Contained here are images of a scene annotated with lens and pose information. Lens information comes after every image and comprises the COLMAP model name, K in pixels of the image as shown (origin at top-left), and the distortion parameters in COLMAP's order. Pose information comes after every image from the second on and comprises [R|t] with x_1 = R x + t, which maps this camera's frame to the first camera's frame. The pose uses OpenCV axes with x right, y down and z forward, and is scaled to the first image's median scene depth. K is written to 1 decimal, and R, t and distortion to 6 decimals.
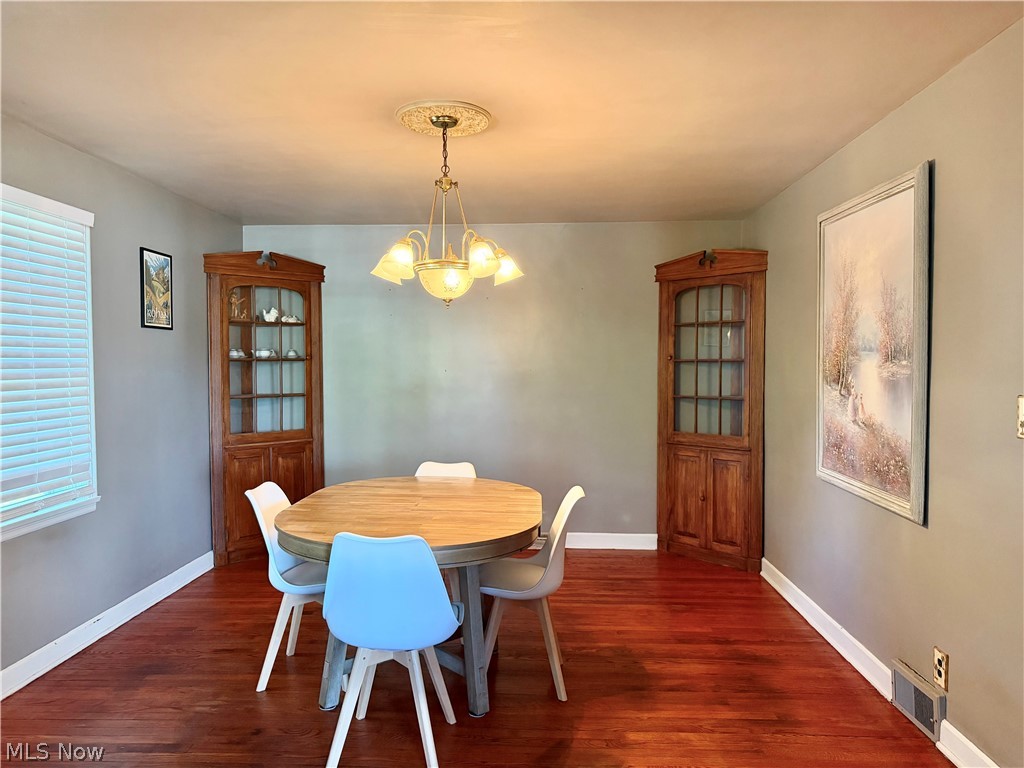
lens RADIAL K [[717.7, 0, 512.0], [0, 717.7, 386.5], [0, 0, 1]] dist [0.111735, -0.169079]
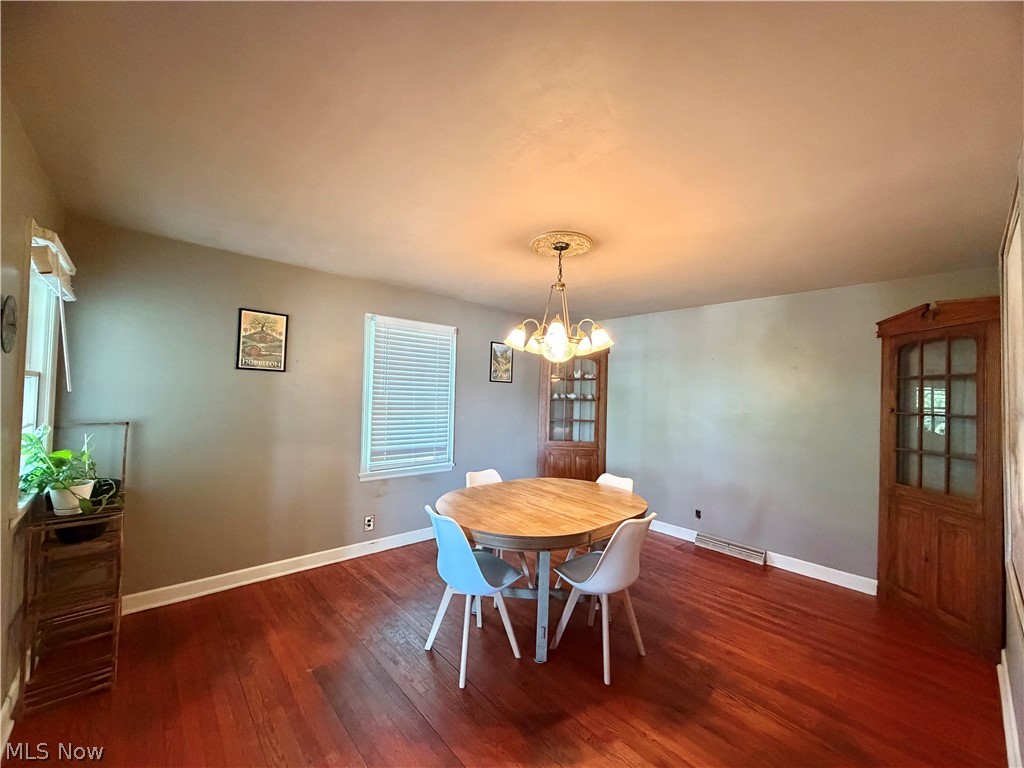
lens RADIAL K [[409.0, 0, 512.0], [0, 409.0, 384.0], [0, 0, 1]] dist [-0.000642, 0.000279]
pose [[0.698922, 0.005221, -0.715179, 0.275036], [-0.055064, 0.997398, -0.046531, -0.021598], [0.713075, 0.071902, 0.697391, 0.221501]]
